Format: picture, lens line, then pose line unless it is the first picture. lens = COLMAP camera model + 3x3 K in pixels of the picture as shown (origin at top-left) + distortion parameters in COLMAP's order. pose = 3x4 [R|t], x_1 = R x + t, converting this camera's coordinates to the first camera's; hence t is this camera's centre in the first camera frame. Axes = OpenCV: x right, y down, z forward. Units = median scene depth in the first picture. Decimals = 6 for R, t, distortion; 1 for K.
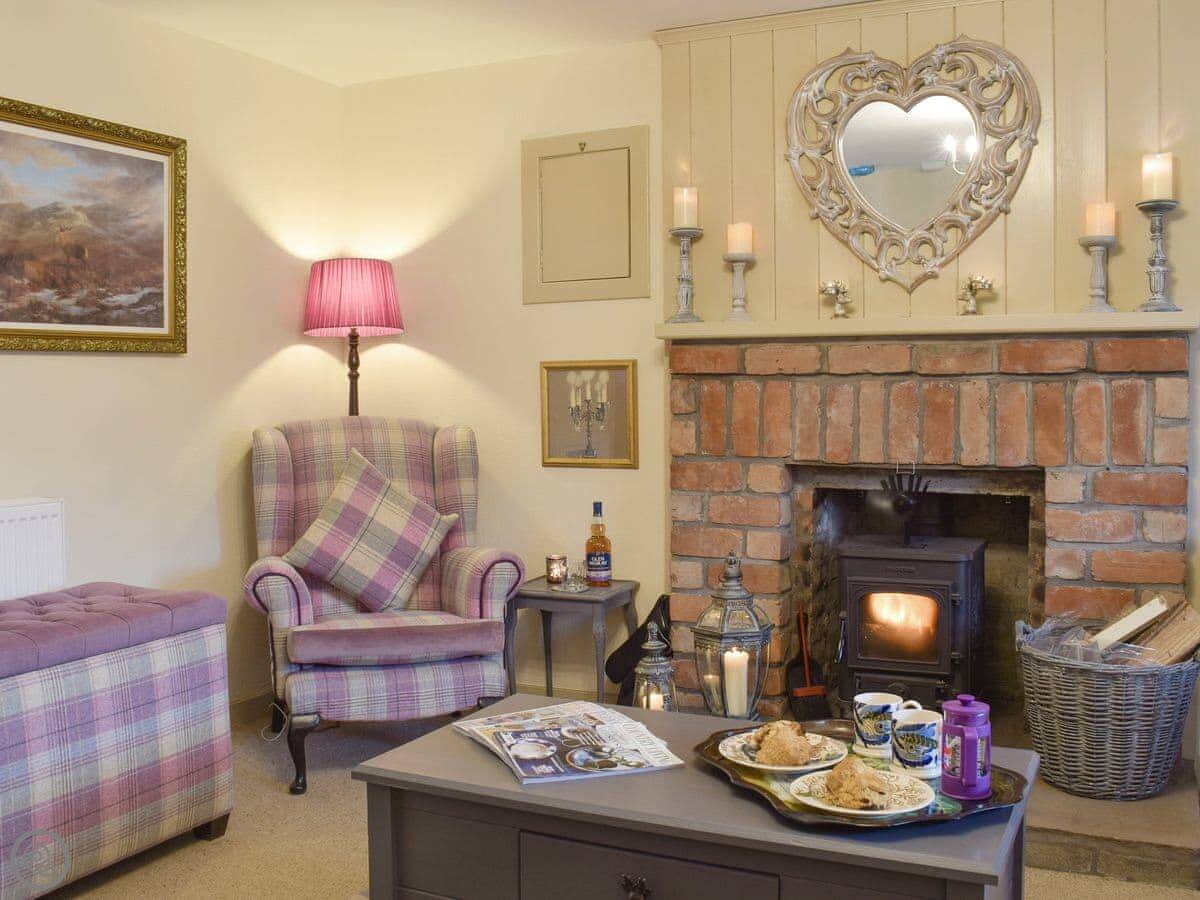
lens RADIAL K [[1151.4, 0, 618.3], [0, 1151.4, 443.9], [0, 0, 1]] dist [-0.096091, 0.018951]
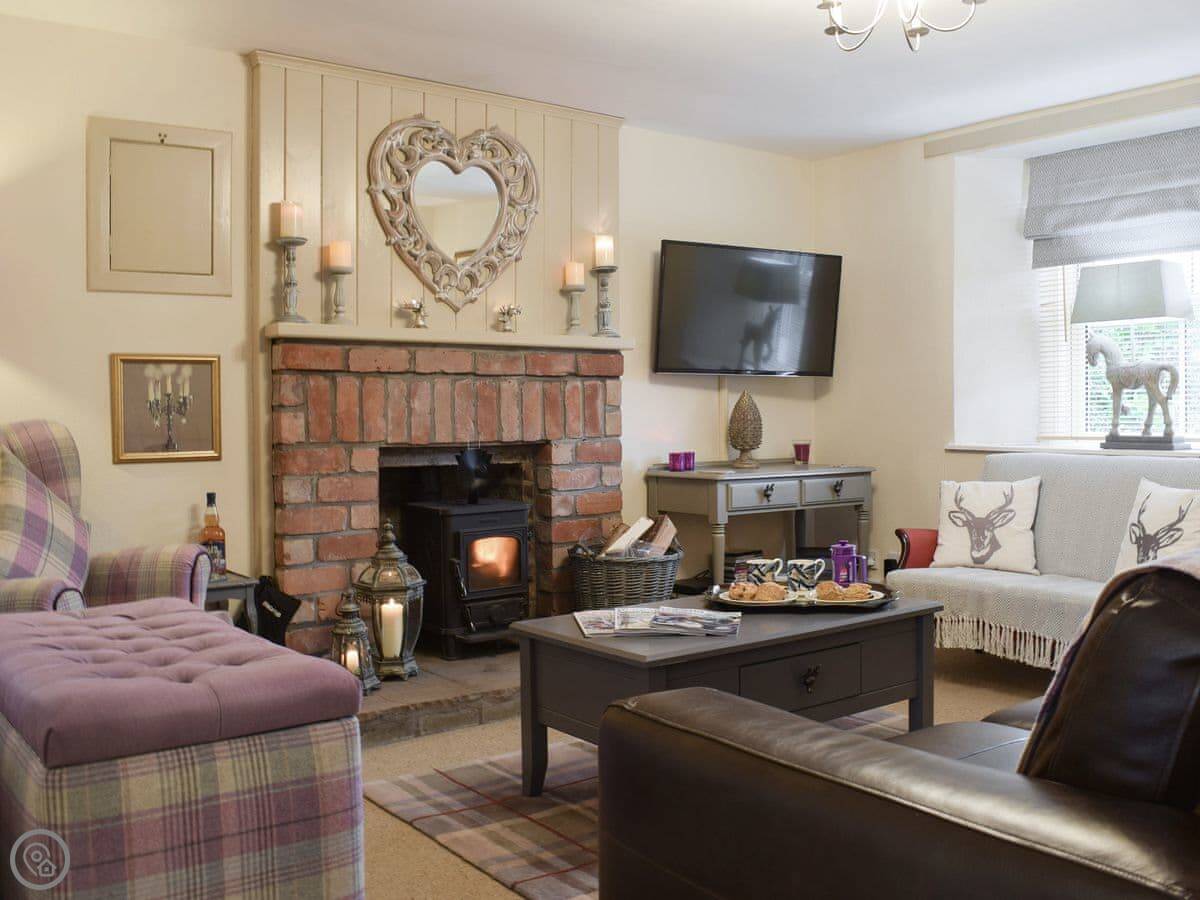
lens RADIAL K [[1091.6, 0, 596.7], [0, 1091.6, 466.7], [0, 0, 1]] dist [-0.097011, 0.013931]
pose [[0.466301, -0.041157, 0.883668, -0.798307], [0.045901, 0.998697, 0.022293, 0.024525], [-0.883435, 0.030166, 0.467582, 0.287630]]
